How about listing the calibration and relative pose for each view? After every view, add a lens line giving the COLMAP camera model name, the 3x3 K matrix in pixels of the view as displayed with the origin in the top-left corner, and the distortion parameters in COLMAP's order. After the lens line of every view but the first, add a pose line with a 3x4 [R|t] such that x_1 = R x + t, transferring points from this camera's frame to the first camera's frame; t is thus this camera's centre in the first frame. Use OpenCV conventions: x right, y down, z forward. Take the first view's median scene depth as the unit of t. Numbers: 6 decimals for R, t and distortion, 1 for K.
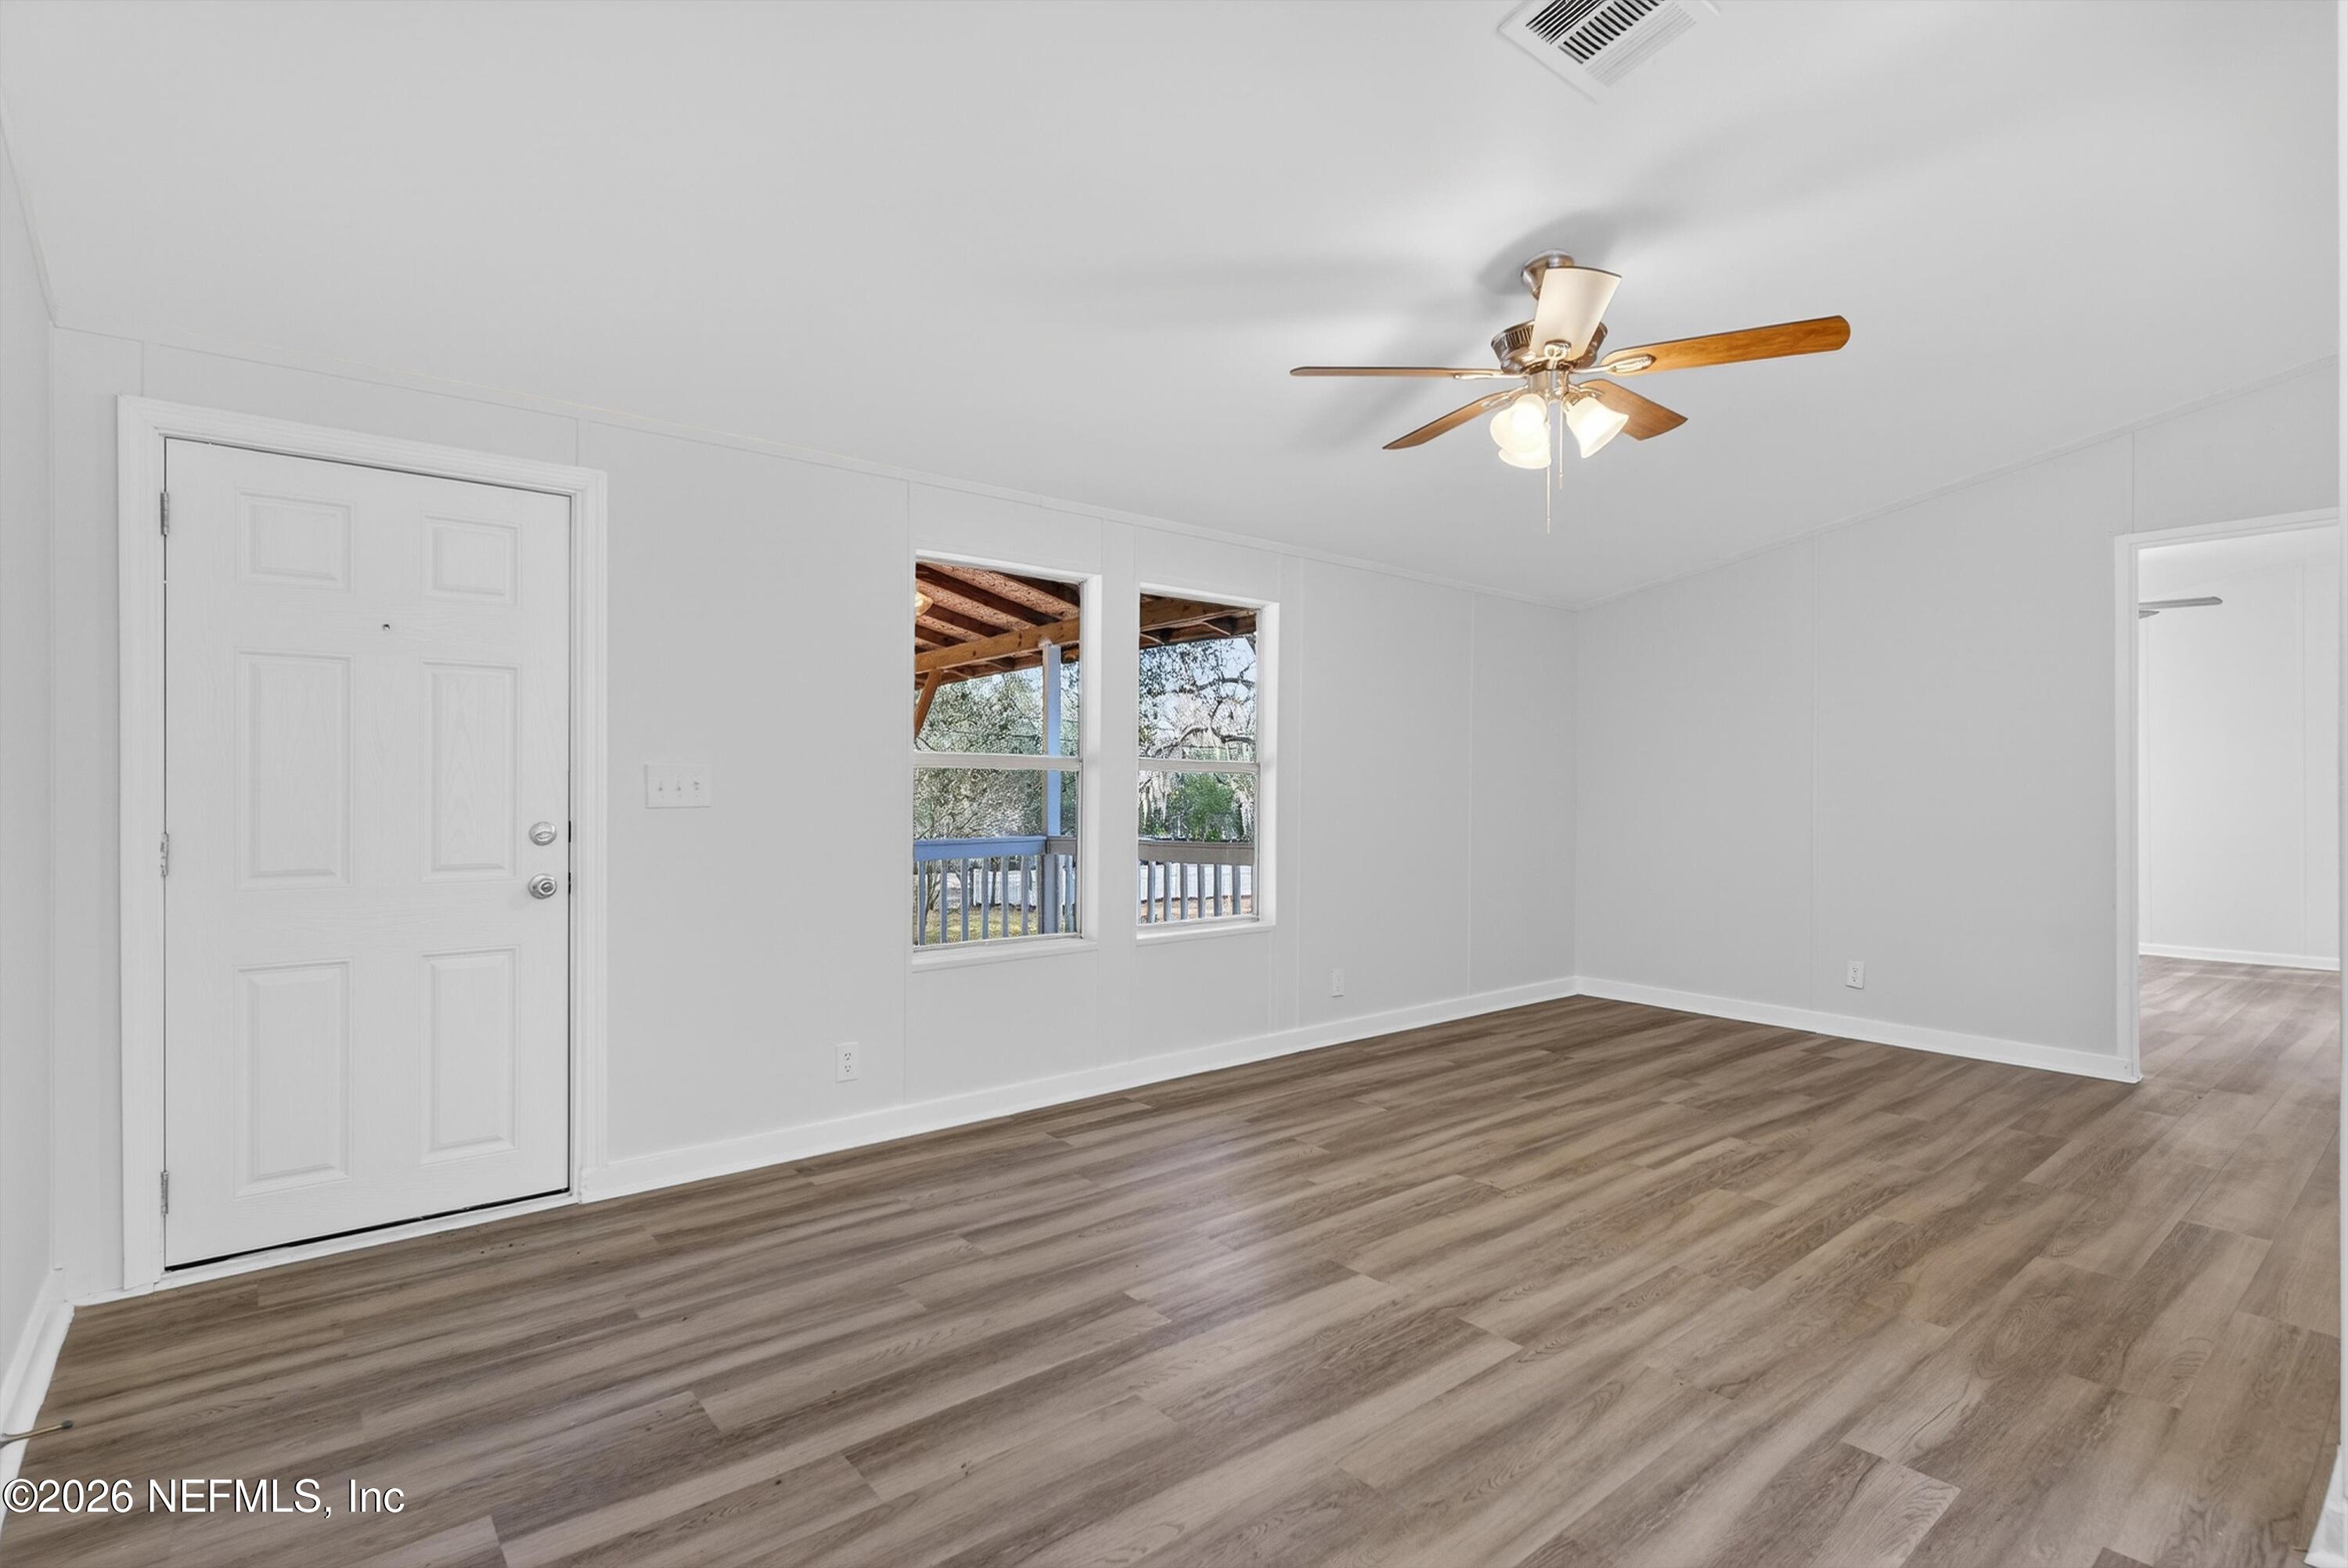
lens RADIAL K [[1133.5, 0, 1174.0], [0, 1133.5, 784.0], [0, 0, 1]] dist [0.003056, 0.000392]
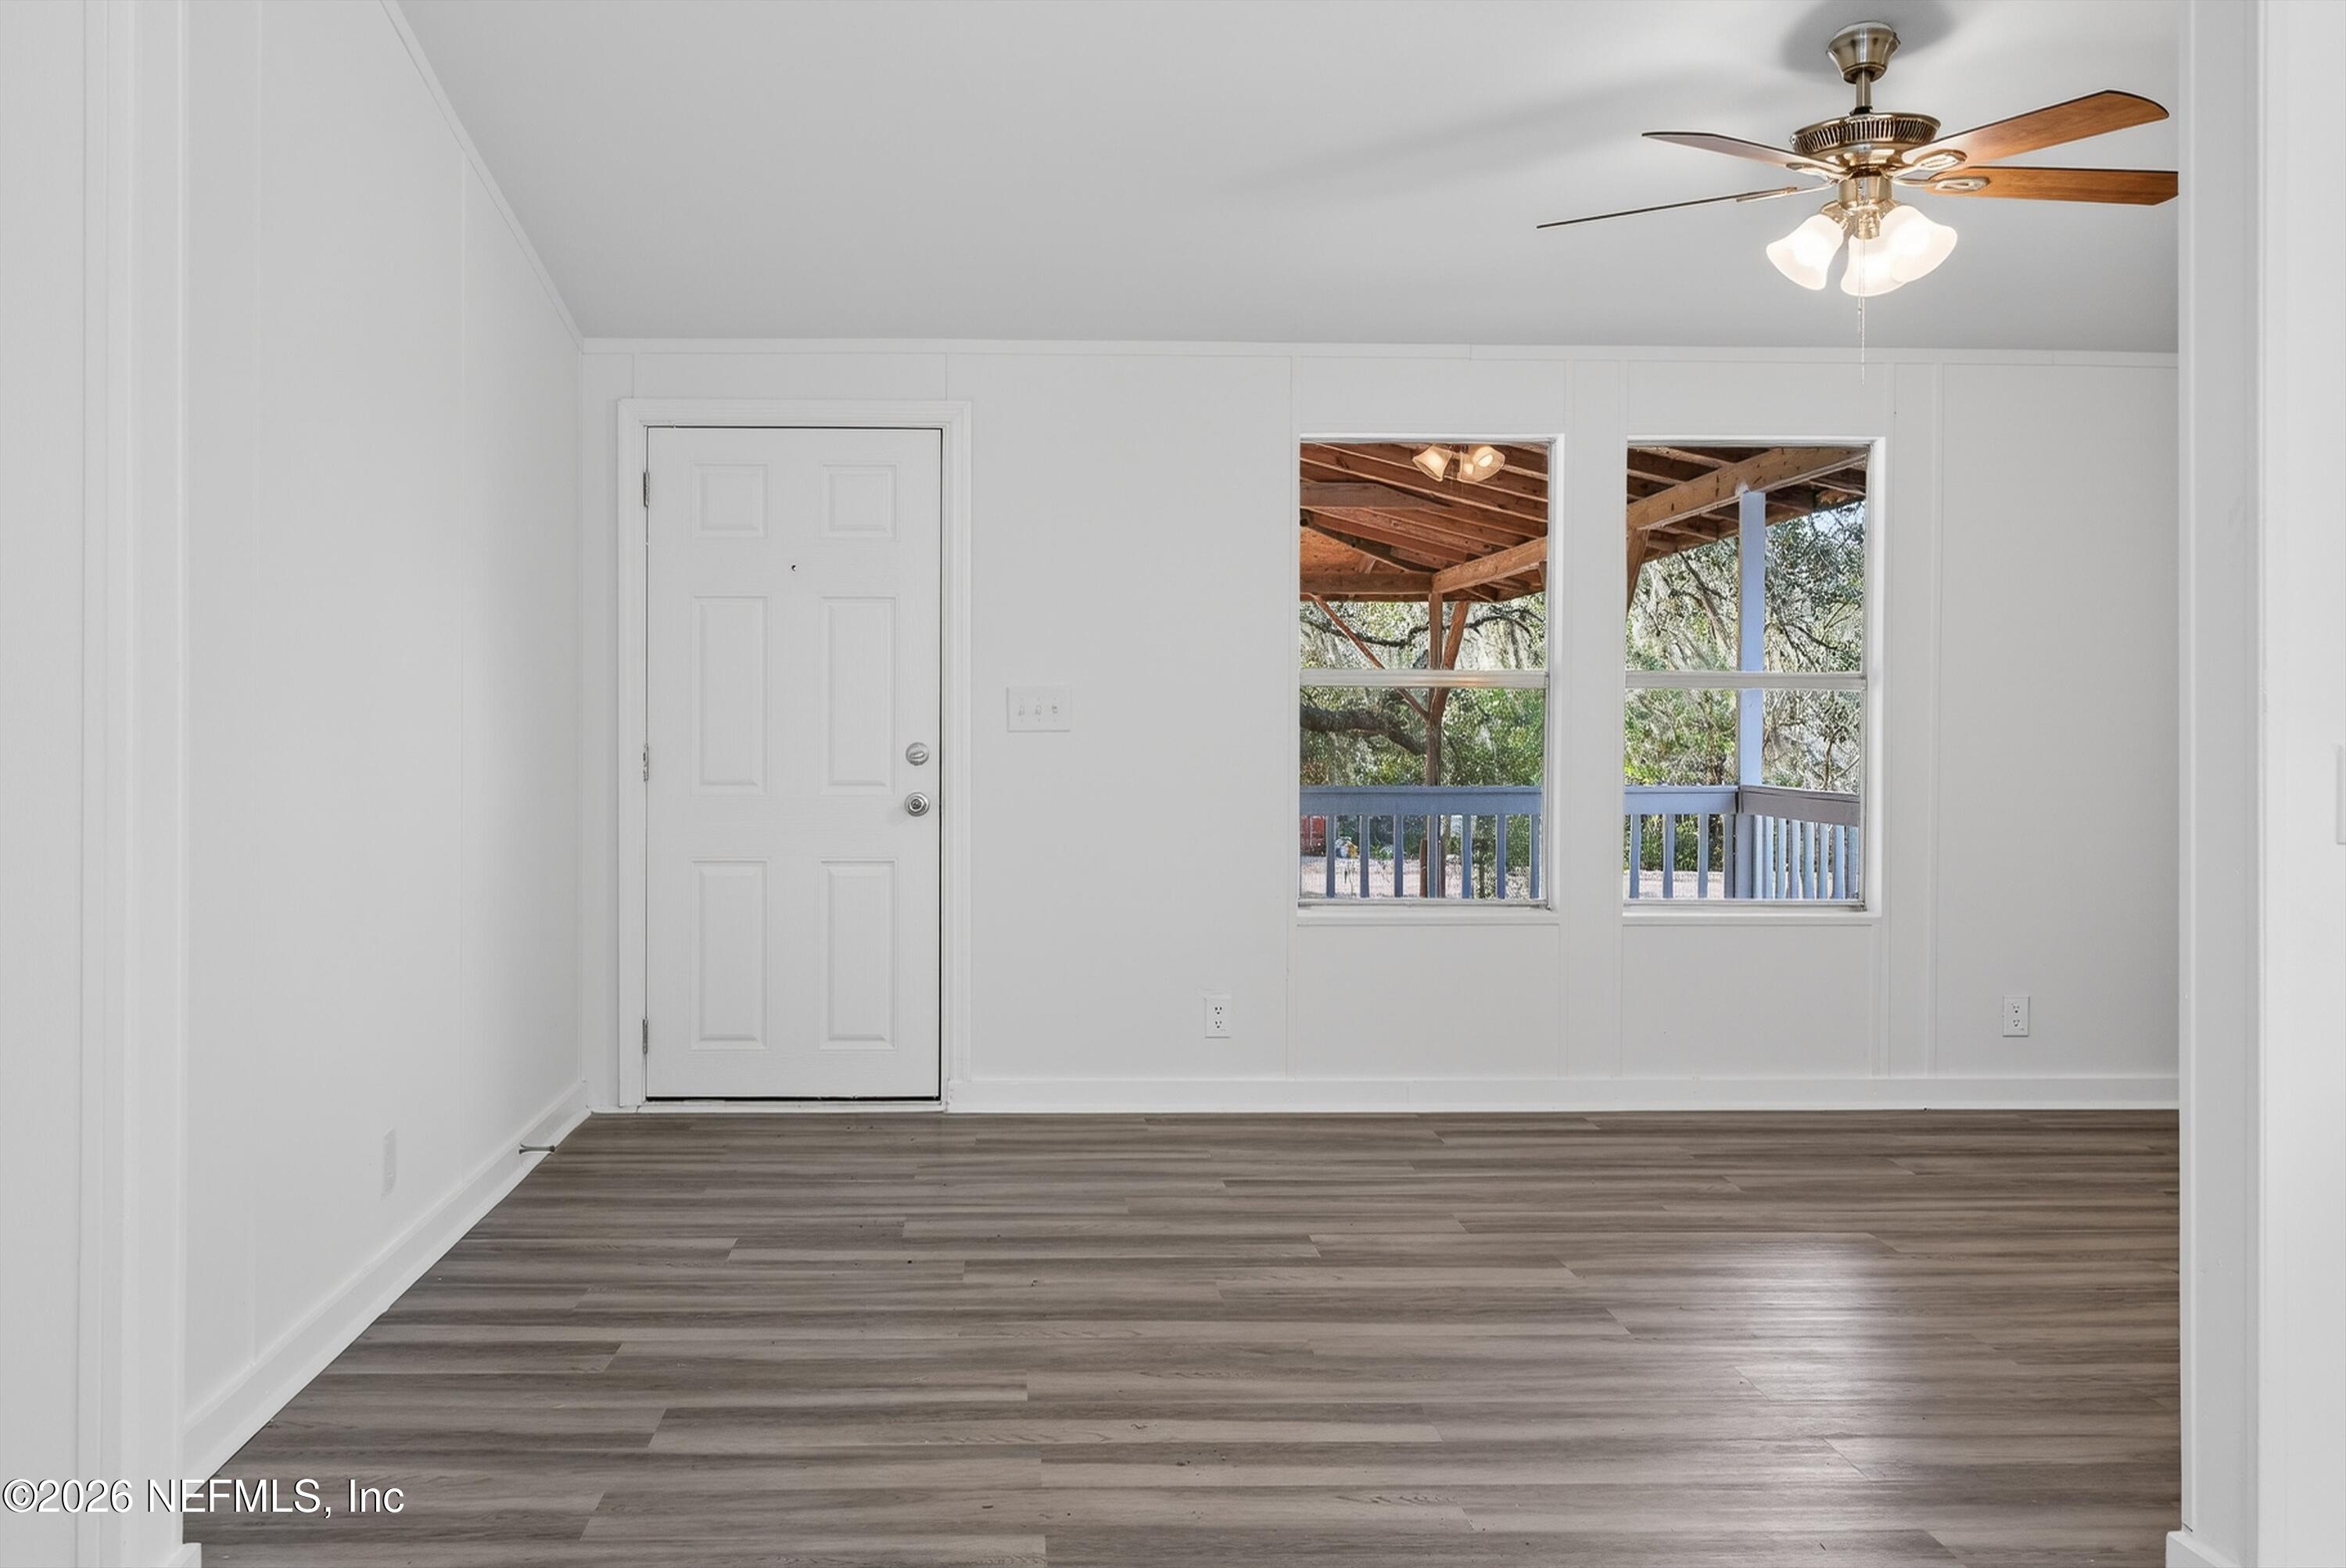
lens RADIAL K [[2136.3, 0, 1112.5], [0, 2136.3, 712.1], [0, 0, 1]] dist [0.045309, 0.002439]
pose [[0.799453, 0.003005, -0.600721, 0.771709], [-0.000521, 0.999991, 0.004309, -0.003460], [0.600729, -0.003132, 0.799447, -0.468667]]
